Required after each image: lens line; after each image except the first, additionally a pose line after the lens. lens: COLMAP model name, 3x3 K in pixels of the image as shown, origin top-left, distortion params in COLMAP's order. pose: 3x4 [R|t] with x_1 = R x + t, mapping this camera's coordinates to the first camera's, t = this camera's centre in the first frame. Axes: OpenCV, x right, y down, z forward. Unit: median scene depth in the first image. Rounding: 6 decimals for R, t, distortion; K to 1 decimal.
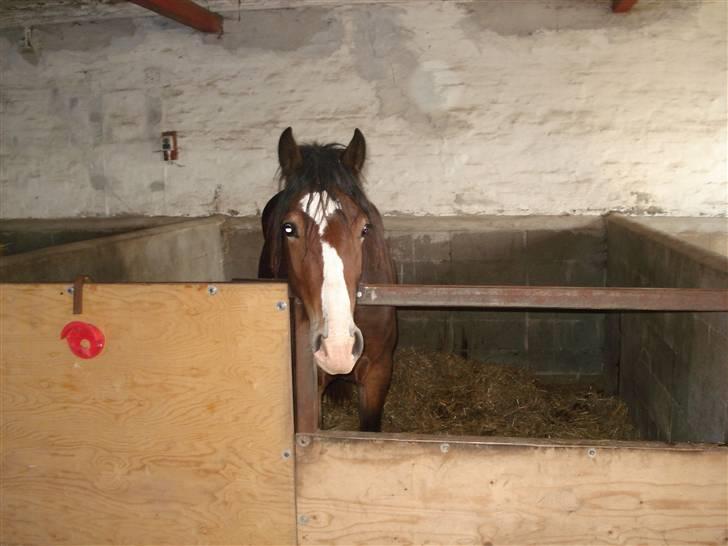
lens RADIAL K [[839.2, 0, 364.0], [0, 839.2, 273.0], [0, 0, 1]] dist [-0.082777, -0.045057]
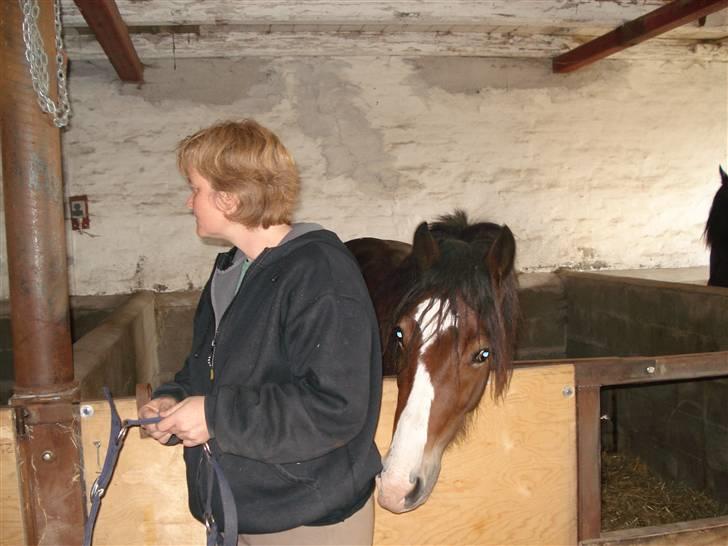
lens RADIAL K [[839.2, 0, 364.0], [0, 839.2, 273.0], [0, 0, 1]] dist [-0.082777, -0.045057]
pose [[0.942507, -0.043366, 0.331361, -0.257890], [0.068275, 0.995618, -0.063900, -0.018879], [-0.327138, 0.082850, 0.941338, 0.123899]]
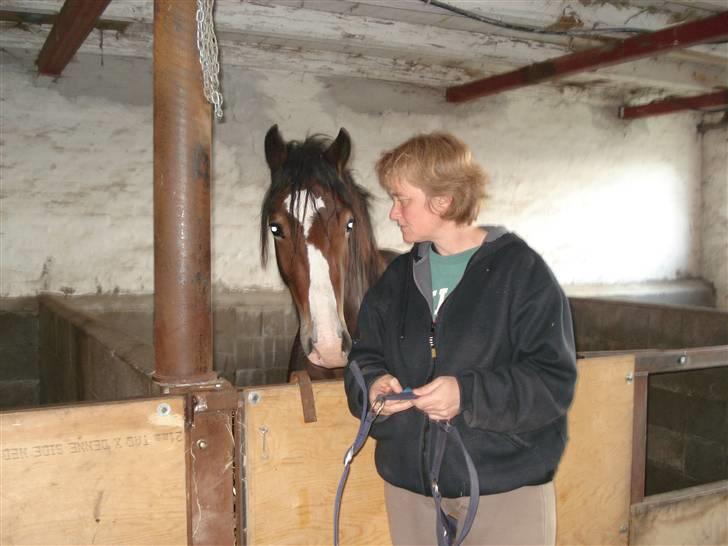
lens RADIAL K [[839.2, 0, 364.0], [0, 839.2, 273.0], [0, 0, 1]] dist [-0.082777, -0.045057]
pose [[0.808666, -0.009222, 0.588196, -0.426404], [0.060712, 0.995846, -0.067856, -0.017071], [-0.585127, 0.090584, 0.805867, 0.174504]]
